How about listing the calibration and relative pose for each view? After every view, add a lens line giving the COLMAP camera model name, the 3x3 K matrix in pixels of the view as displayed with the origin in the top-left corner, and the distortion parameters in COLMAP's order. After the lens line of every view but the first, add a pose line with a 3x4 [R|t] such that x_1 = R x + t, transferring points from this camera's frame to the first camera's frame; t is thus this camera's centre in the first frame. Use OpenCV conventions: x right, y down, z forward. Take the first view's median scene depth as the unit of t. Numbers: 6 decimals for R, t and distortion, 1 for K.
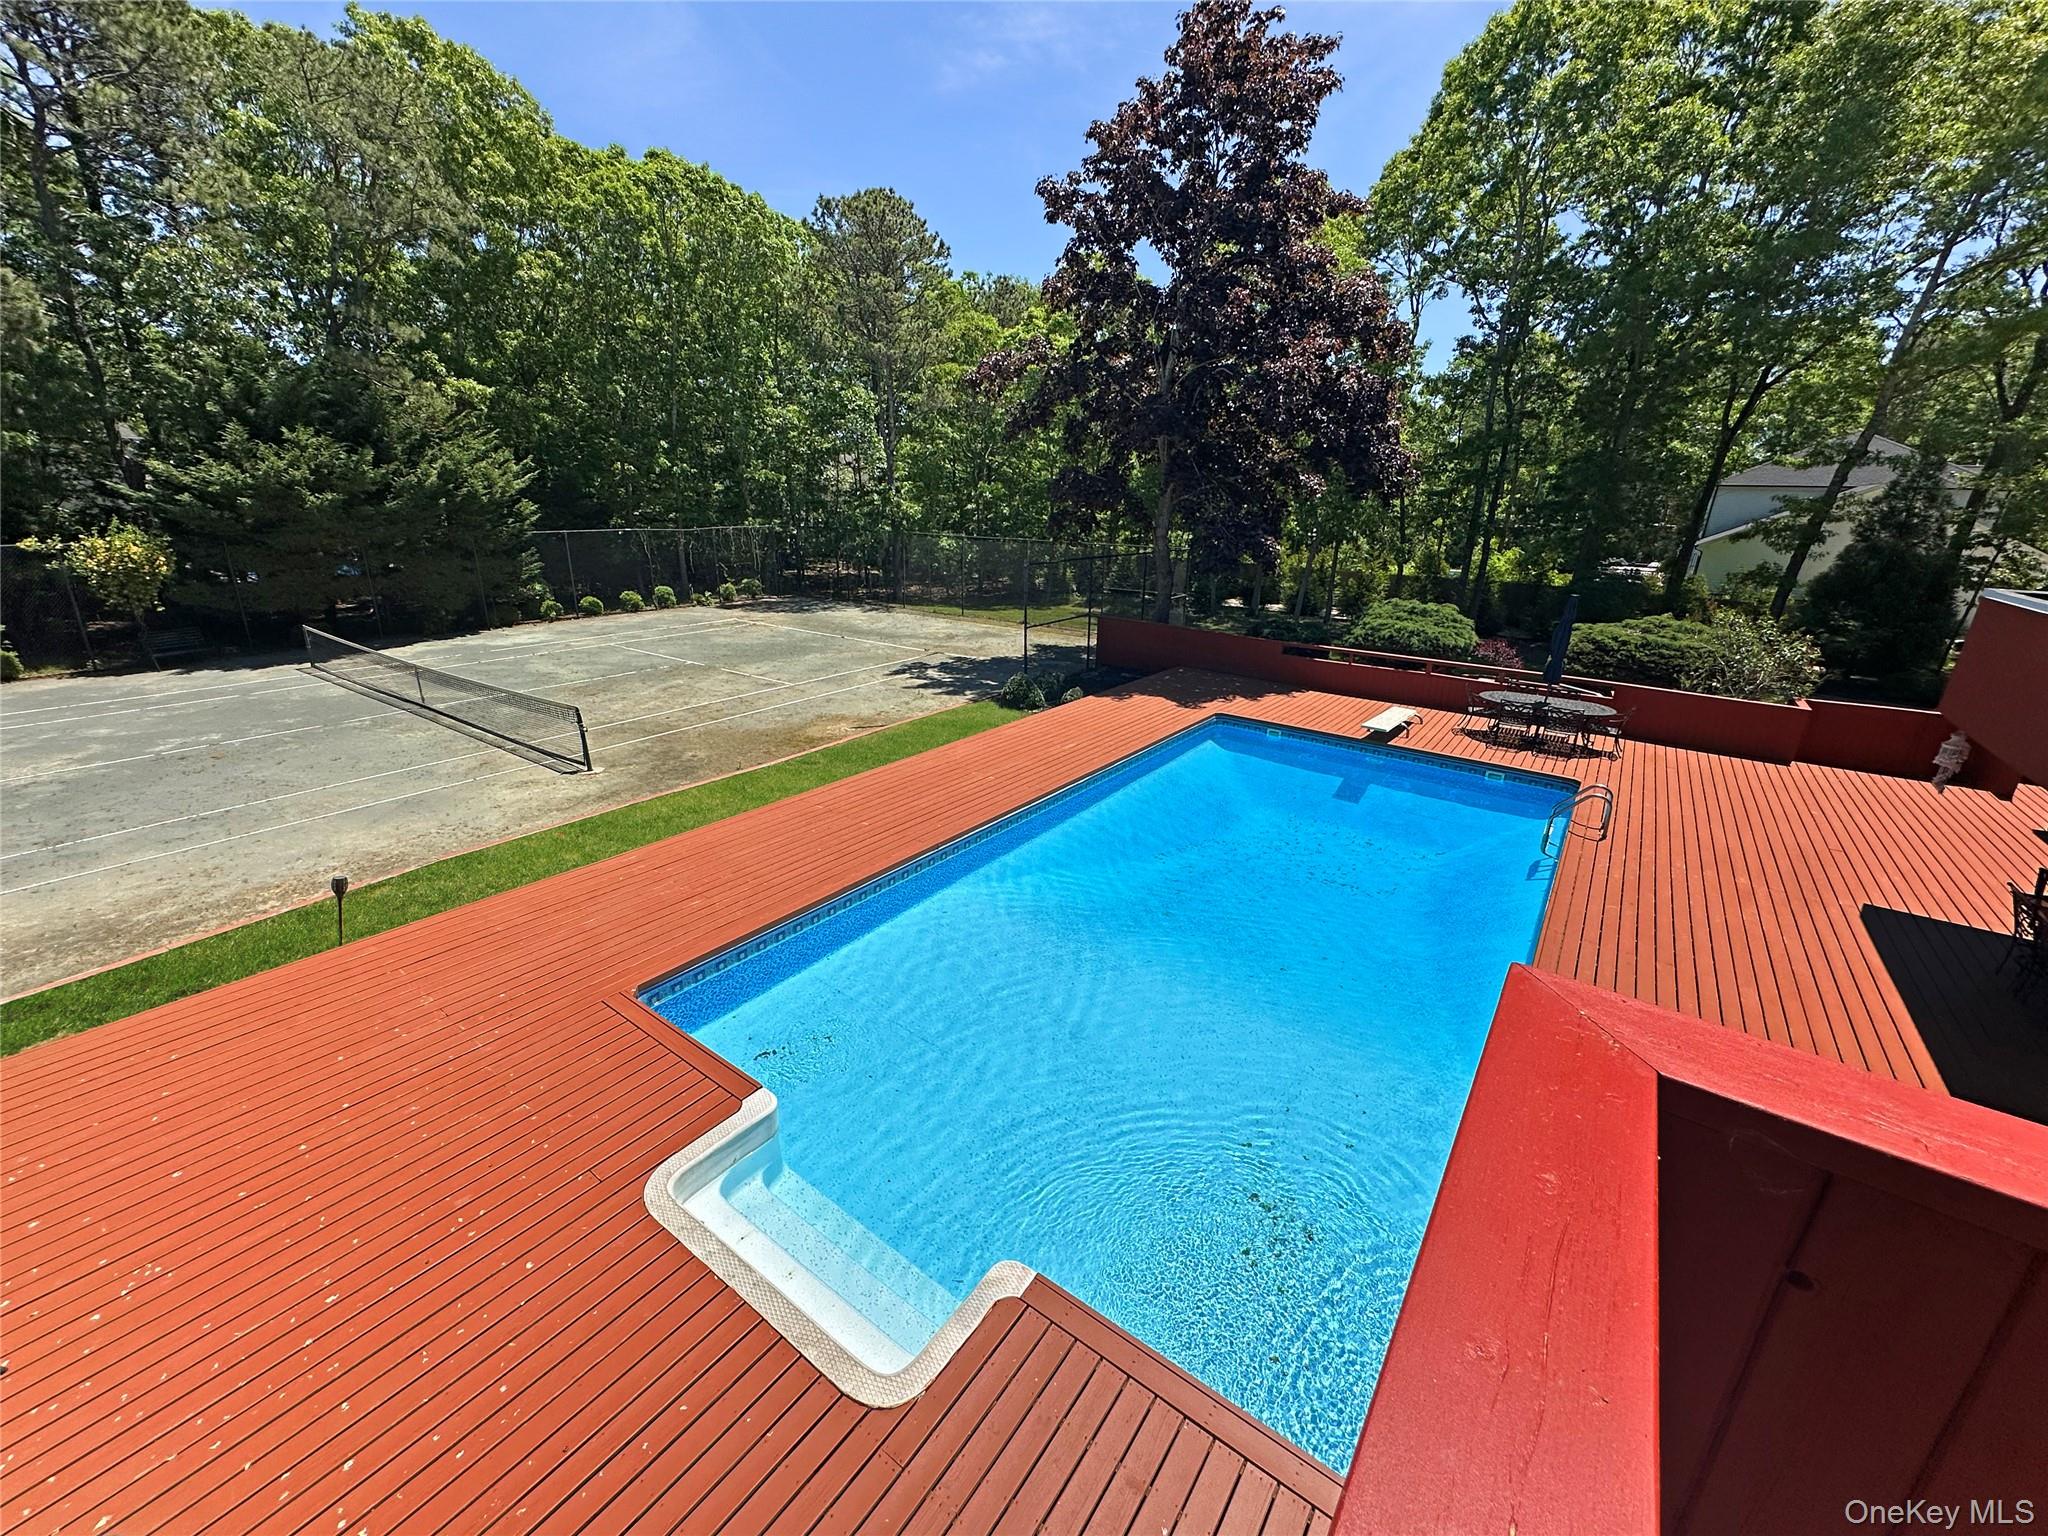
lens RADIAL K [[821.0, 0, 1024.0], [0, 821.0, 768.0], [0, 0, 1]] dist [0.000326, 0.000239]
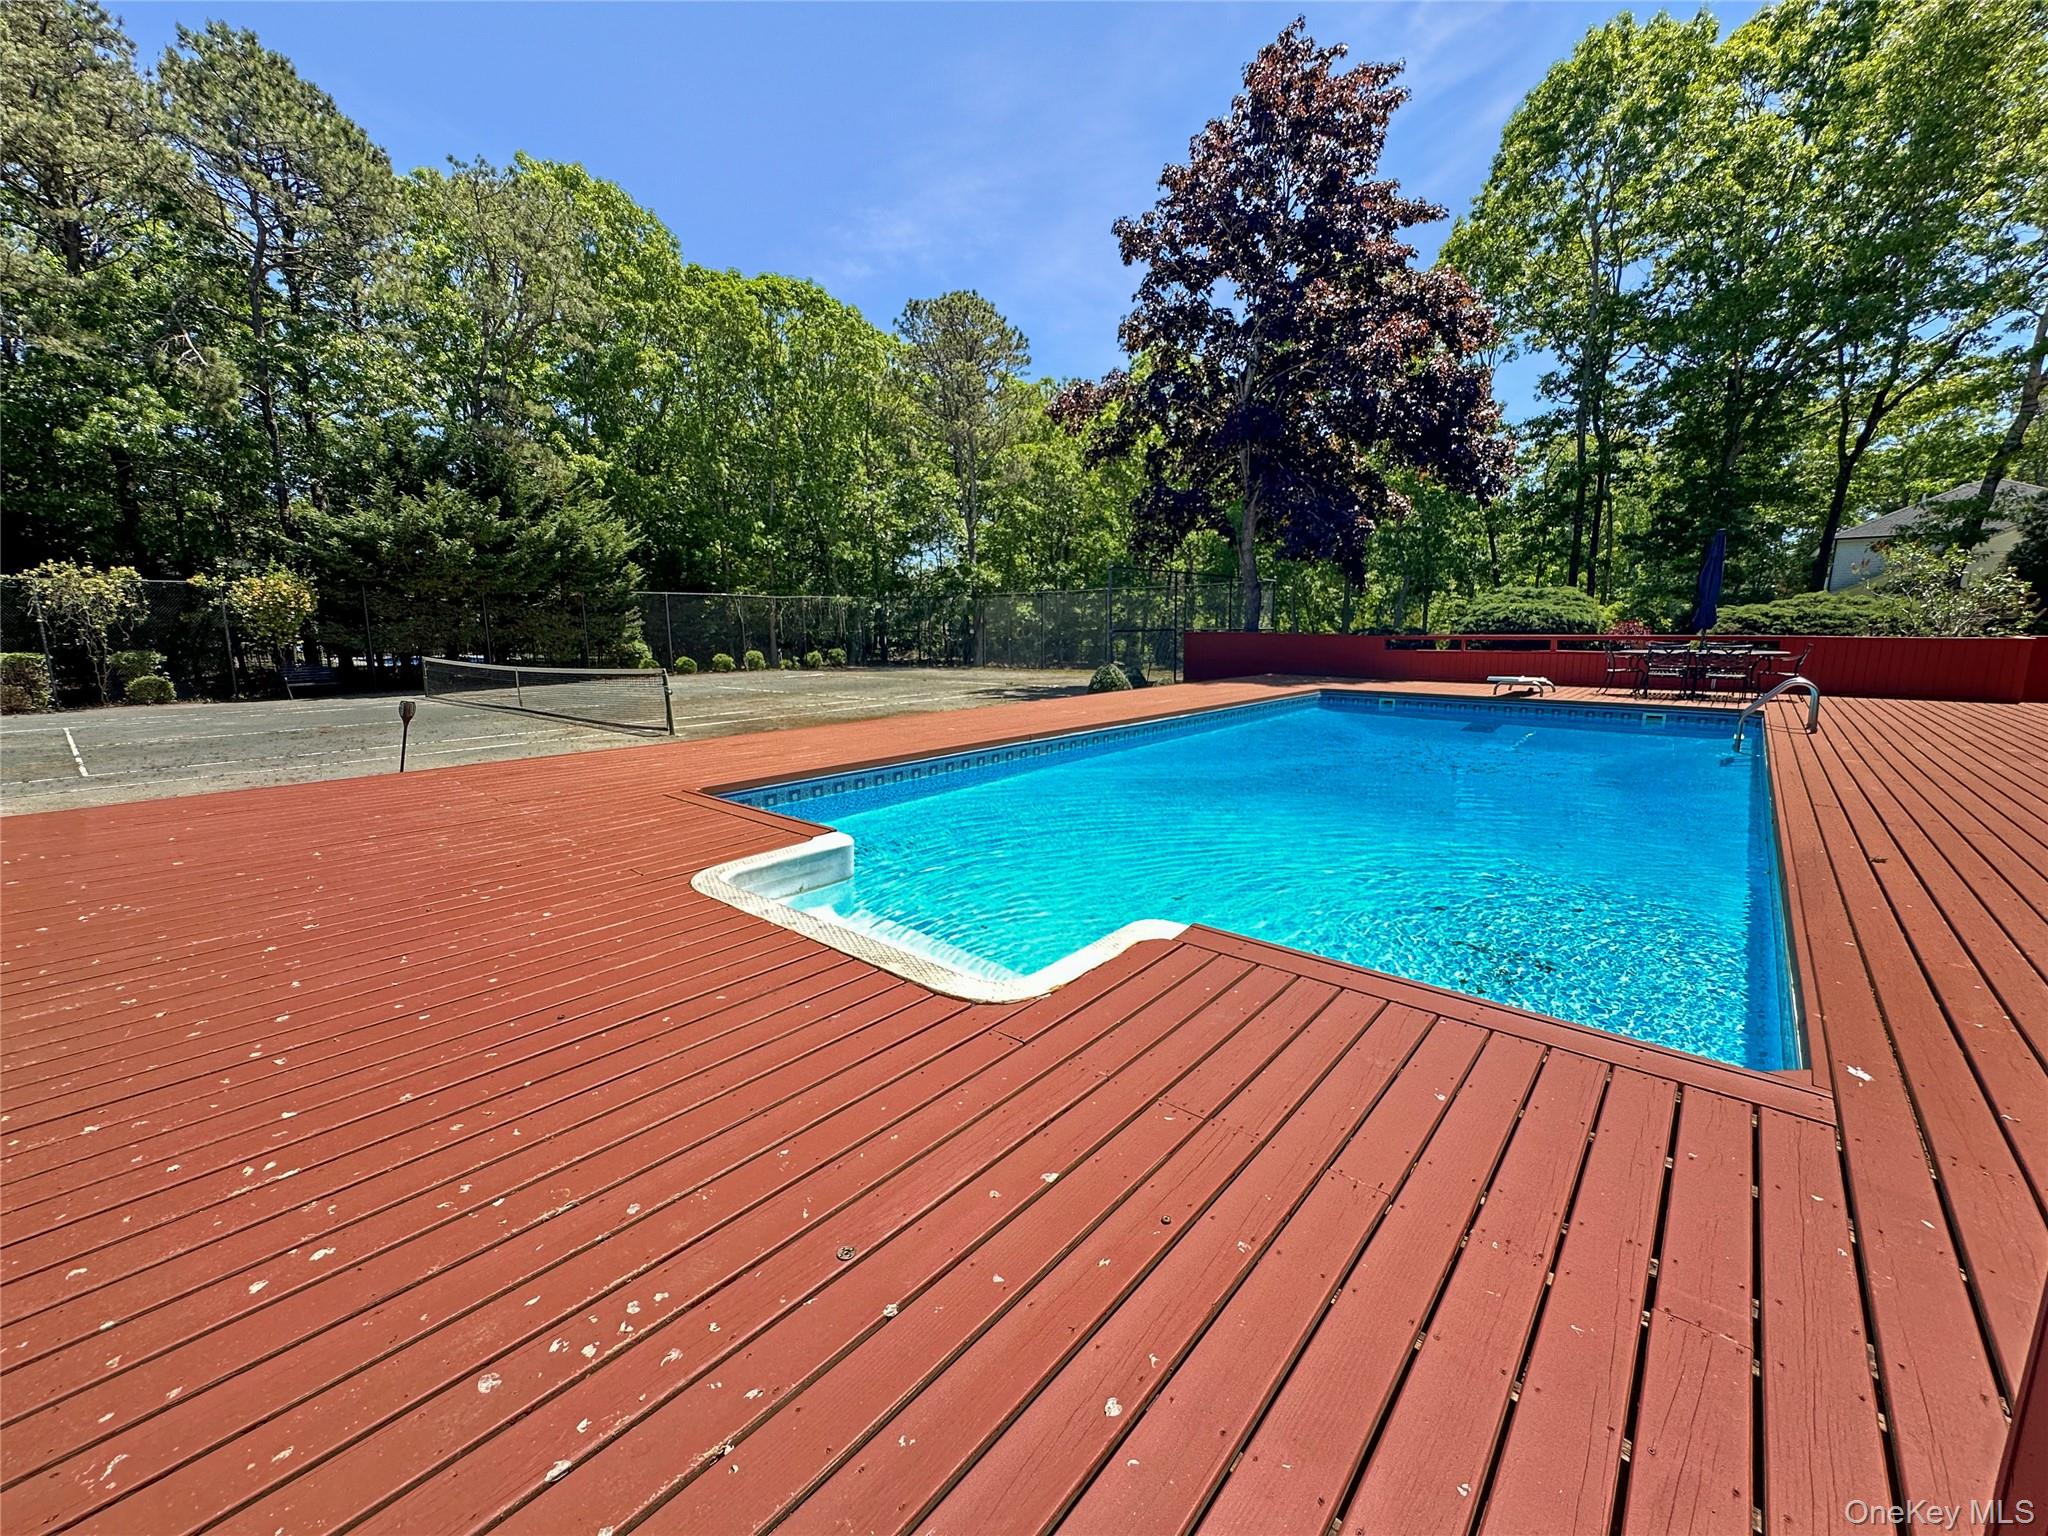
lens RADIAL K [[821.1, 0, 1024.0], [0, 821.1, 768.0], [0, 0, 1]] dist [0.000085, 0.000235]
pose [[0.995812, -0.017219, -0.089784, -0.013923], [0.003107, 0.987910, -0.154999, 0.125019], [0.091367, 0.154071, 0.983826, 0.050363]]
